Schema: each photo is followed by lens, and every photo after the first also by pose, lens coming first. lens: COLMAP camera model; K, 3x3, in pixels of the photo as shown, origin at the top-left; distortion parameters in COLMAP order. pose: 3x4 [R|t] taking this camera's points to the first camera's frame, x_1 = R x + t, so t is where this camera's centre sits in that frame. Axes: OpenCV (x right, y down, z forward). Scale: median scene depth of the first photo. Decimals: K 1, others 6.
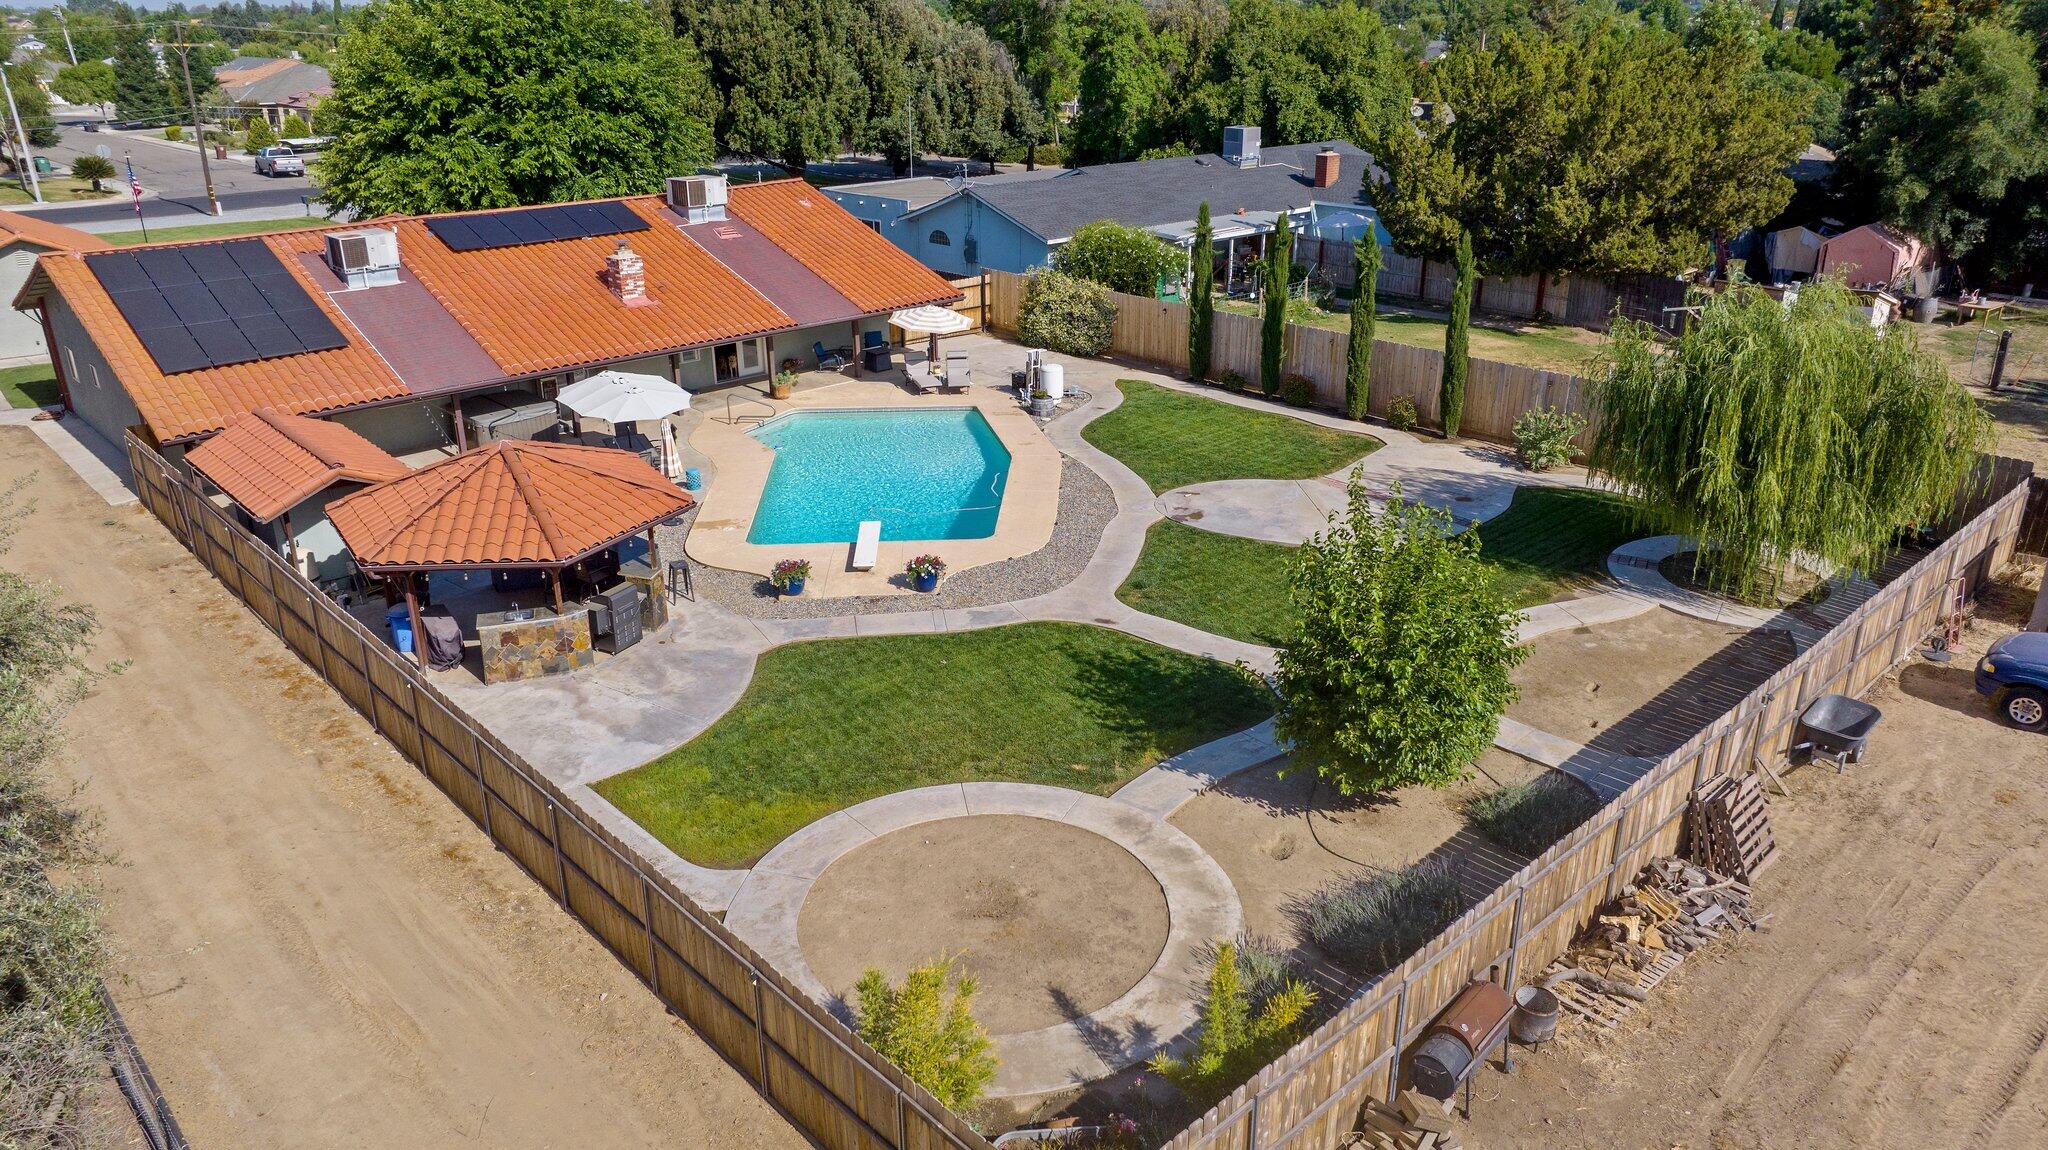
lens RADIAL K [[1440.4, 0, 1017.6], [0, 1440.4, 571.1], [0, 0, 1]] dist [-0.015834, -0.001832]
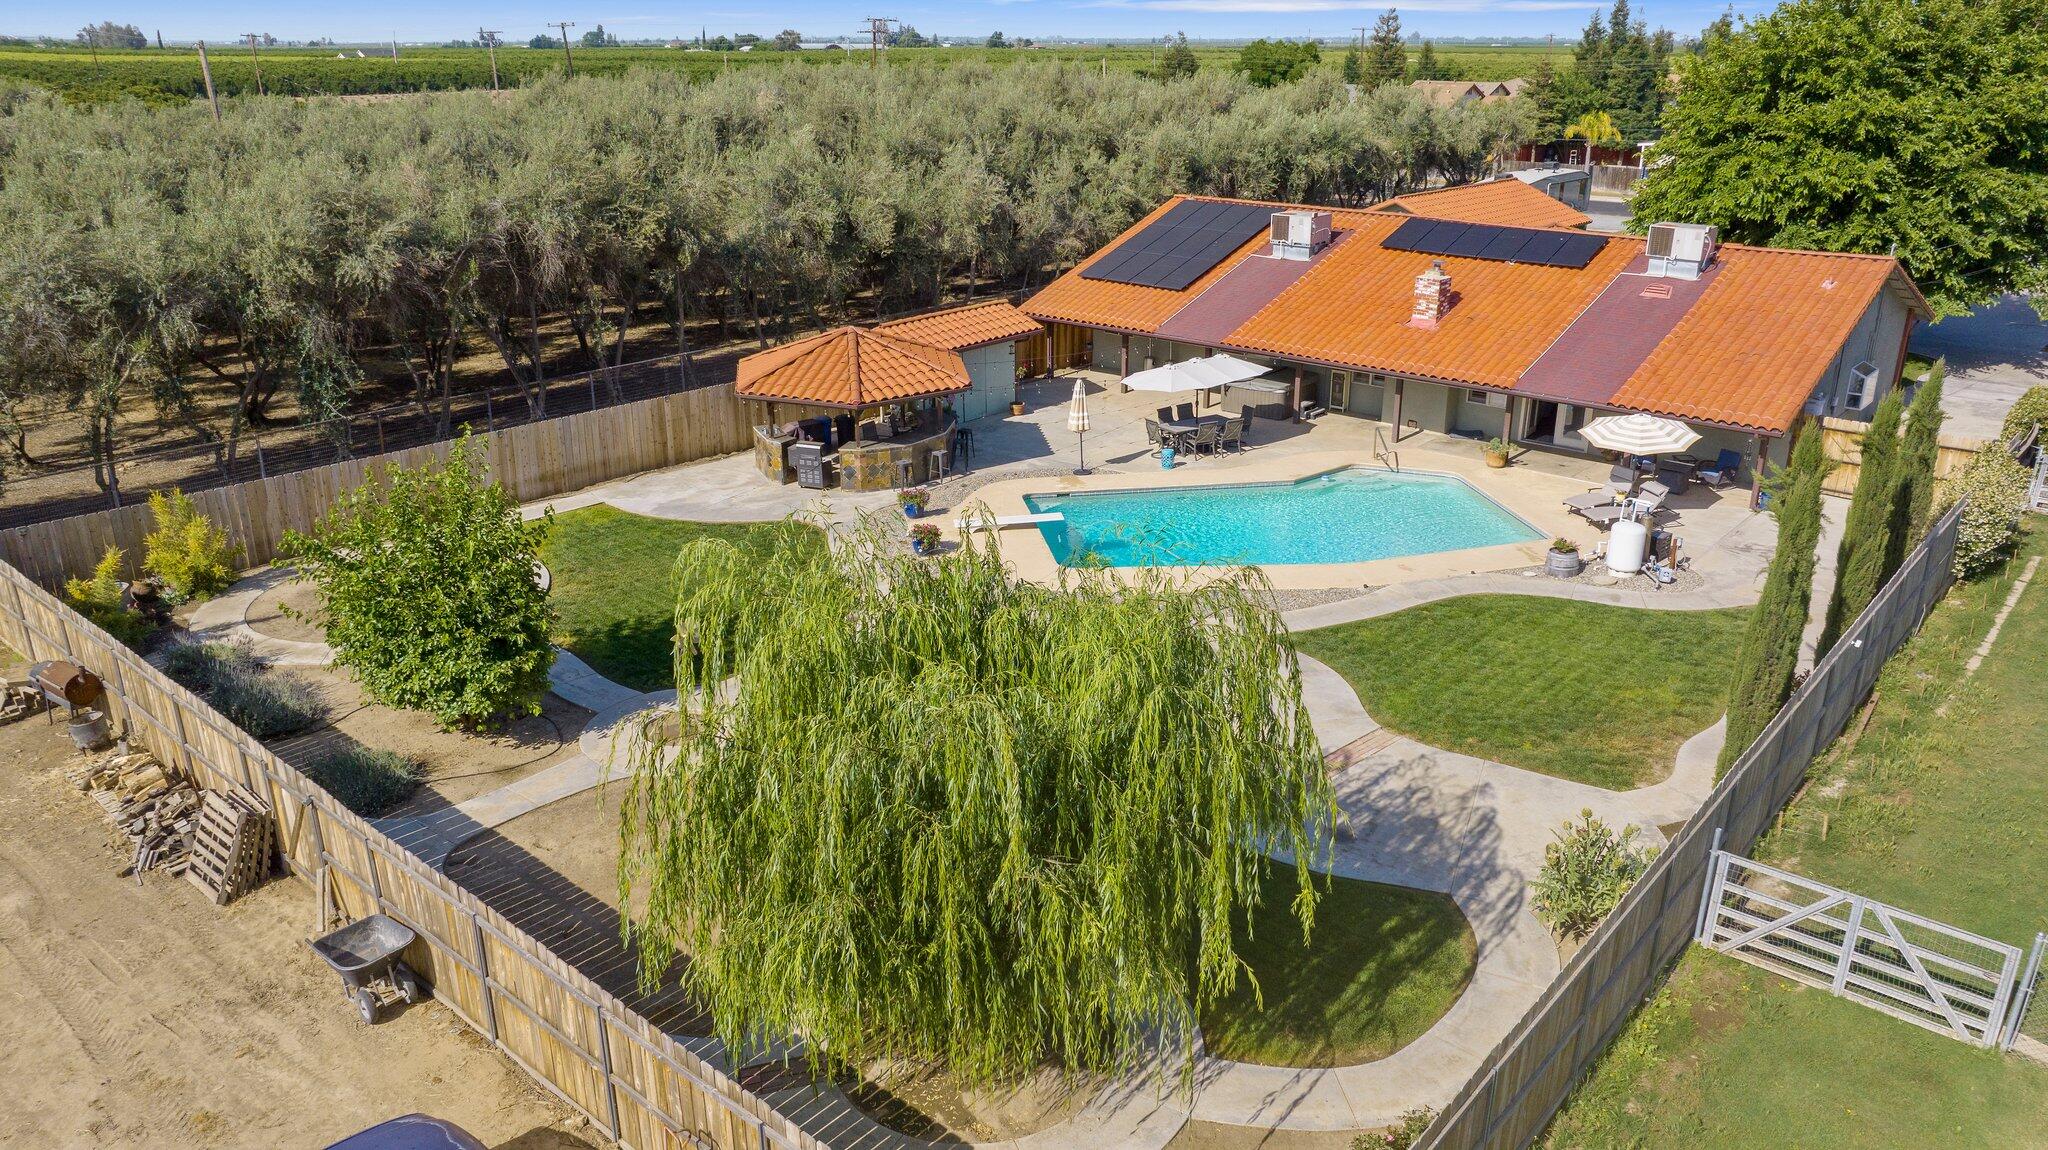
lens RADIAL K [[1431.4, 0, 1019.4], [0, 1431.4, 582.7], [0, 0, 1]] dist [-0.014313, 0.000123]
pose [[0.096514, 0.357132, -0.929054, 0.539778], [-0.367213, 0.880341, 0.300259, -0.180339], [0.925116, 0.312181, 0.216109, 0.480962]]
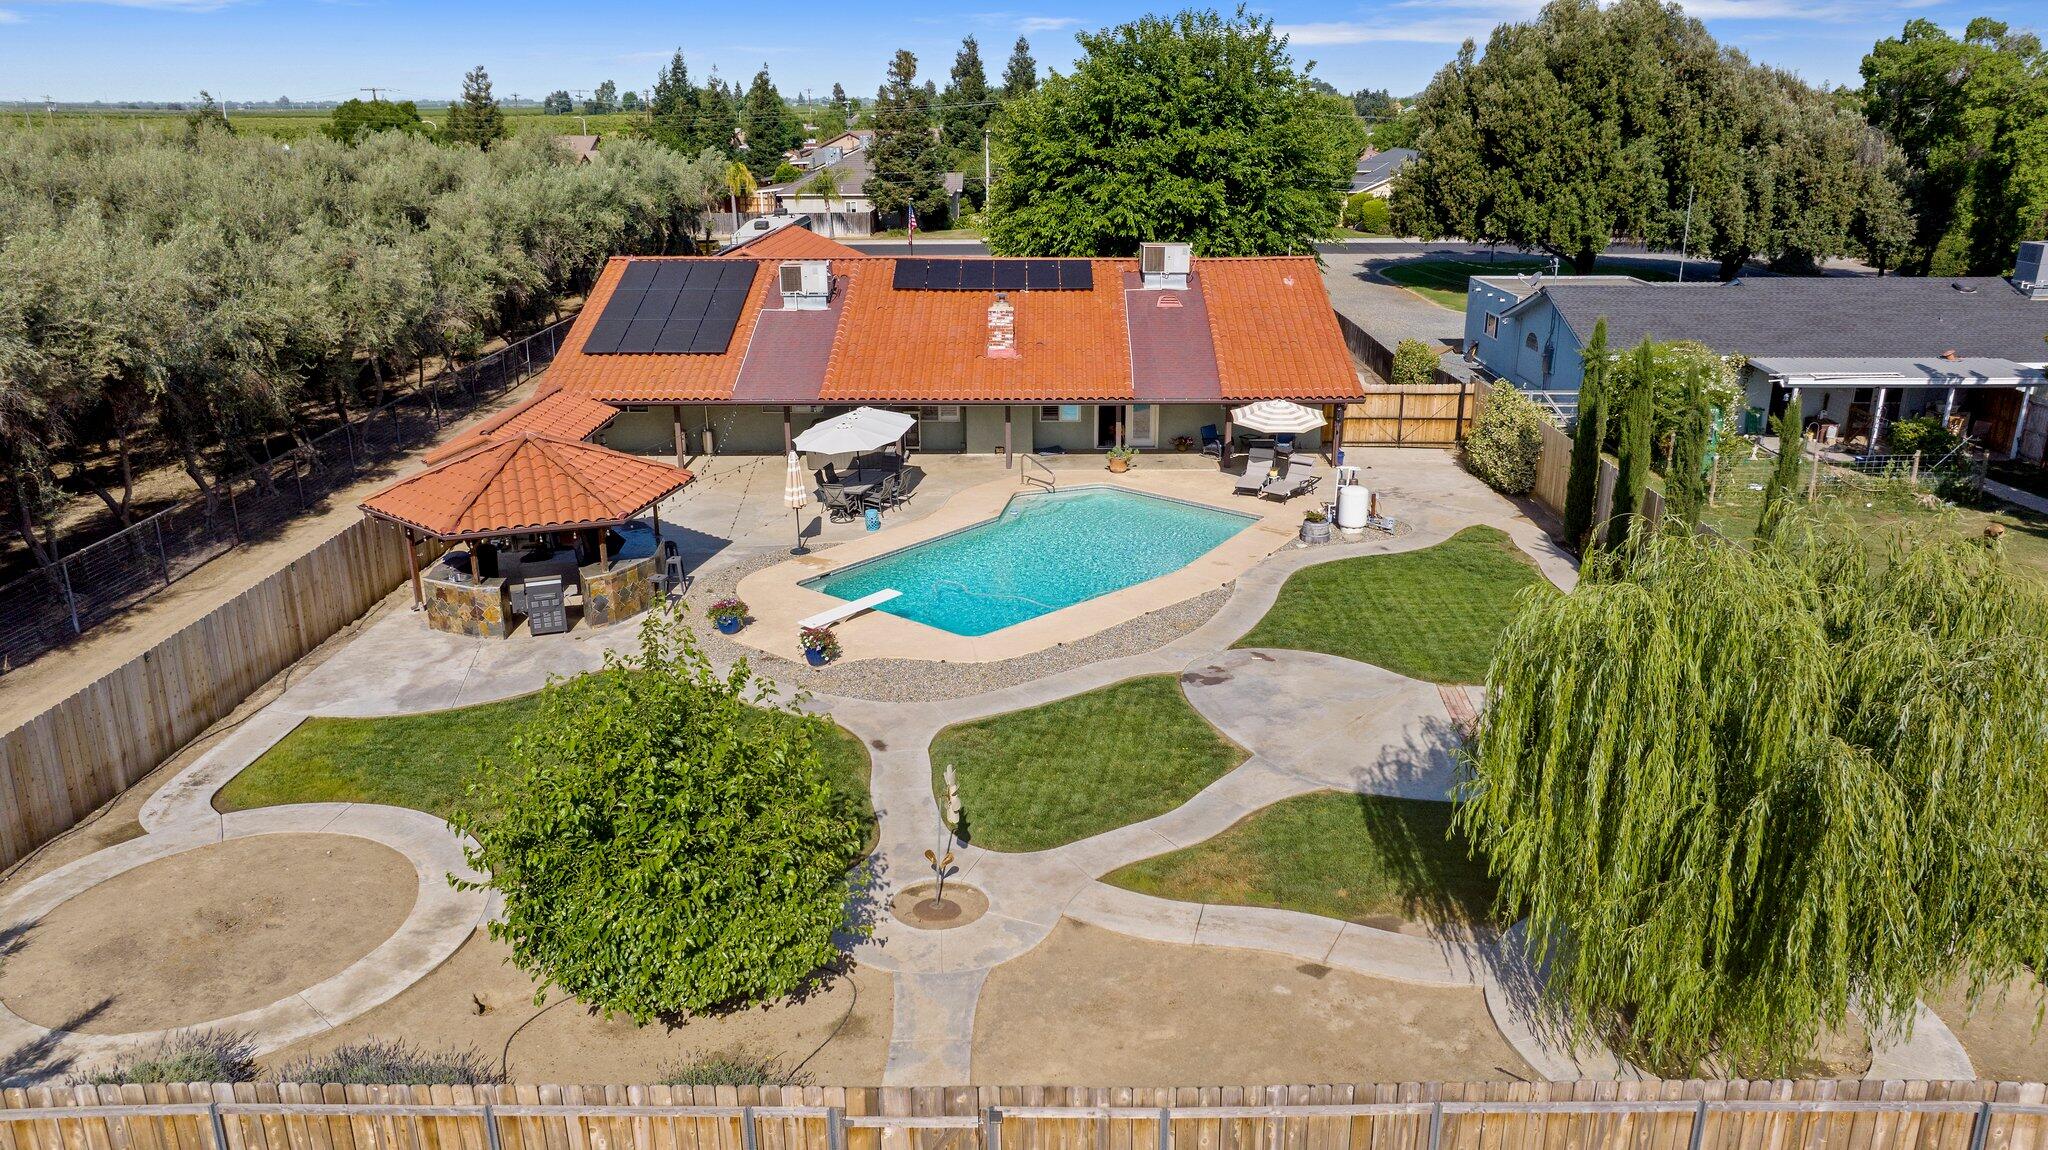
lens RADIAL K [[1437.0, 0, 1023.2], [0, 1437.0, 577.3], [0, 0, 1]] dist [-0.023110, 0.022780]
pose [[0.723541, 0.219364, -0.654498, 0.362495], [-0.253255, 0.966402, 0.043932, -0.066619], [0.642145, 0.133968, 0.754786, 0.211945]]
